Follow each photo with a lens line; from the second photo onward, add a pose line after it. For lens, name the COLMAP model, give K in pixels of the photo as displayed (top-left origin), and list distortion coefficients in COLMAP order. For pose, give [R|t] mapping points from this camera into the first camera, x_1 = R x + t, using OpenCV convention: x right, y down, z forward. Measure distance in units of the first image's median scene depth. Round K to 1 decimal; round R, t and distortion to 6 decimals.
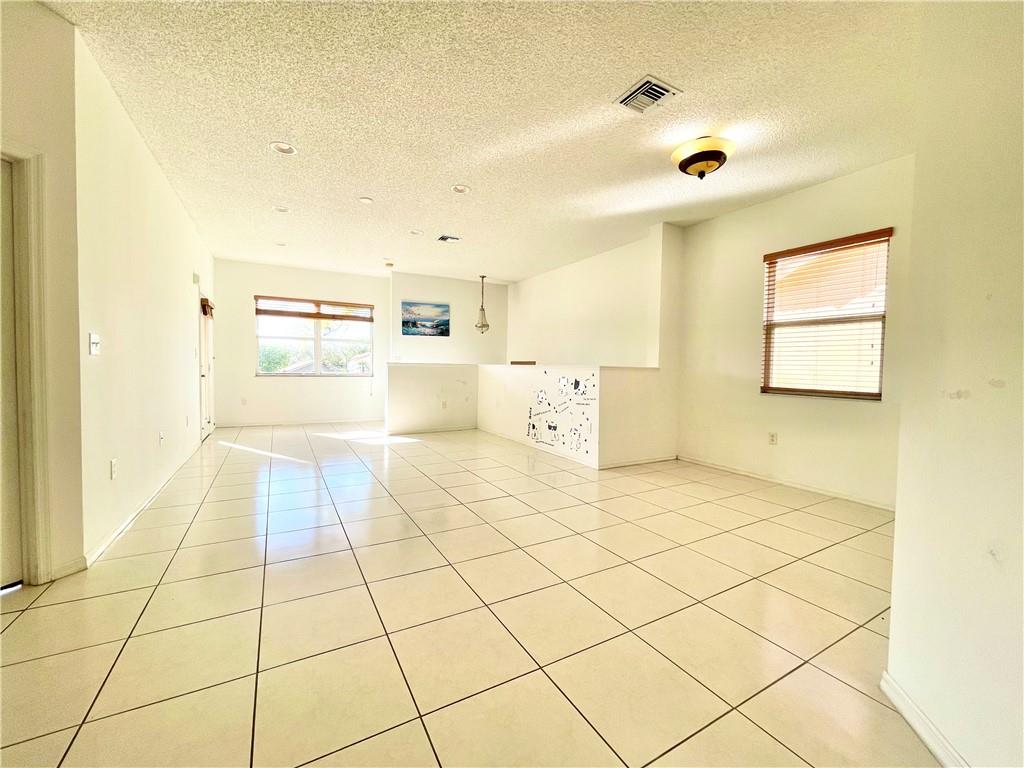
lens RADIAL K [[410.9, 0, 508.9], [0, 410.9, 383.3], [0, 0, 1]] dist [-0.001180, 0.002522]
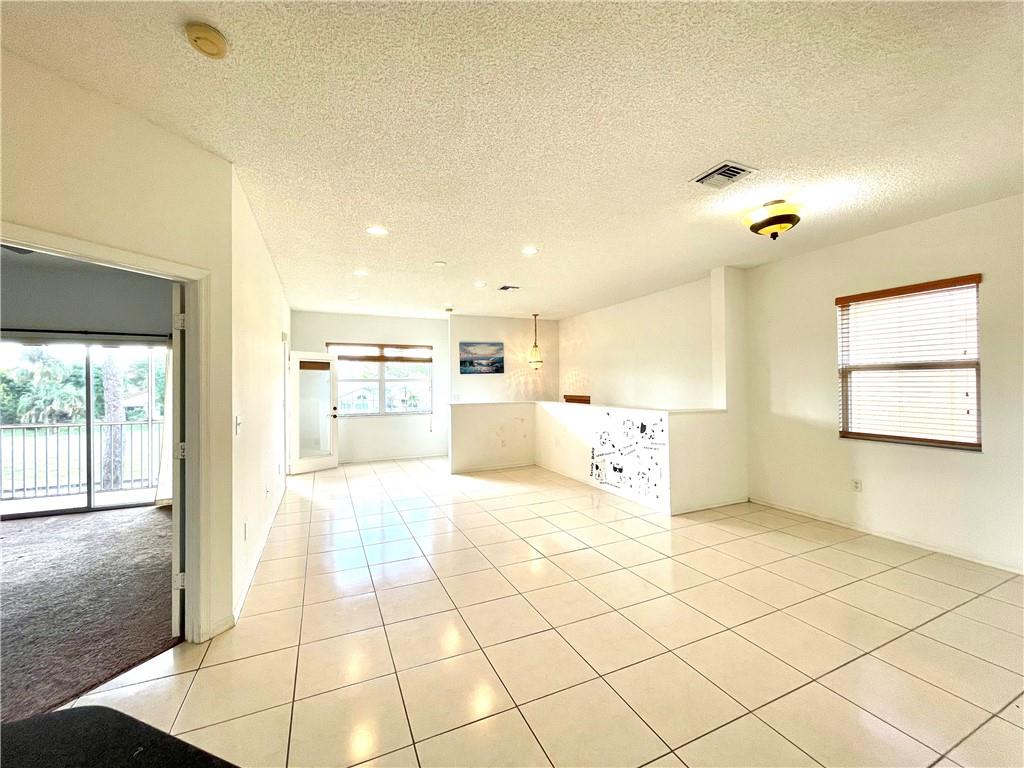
lens RADIAL K [[410.9, 0, 509.2], [0, 410.9, 383.3], [0, 0, 1]] dist [-0.001180, 0.002522]
pose [[0.995928, -0.026465, -0.086183, -0.078397], [0.022628, 0.998722, -0.045199, -0.074694], [0.087269, 0.043065, 0.995254, -0.044670]]
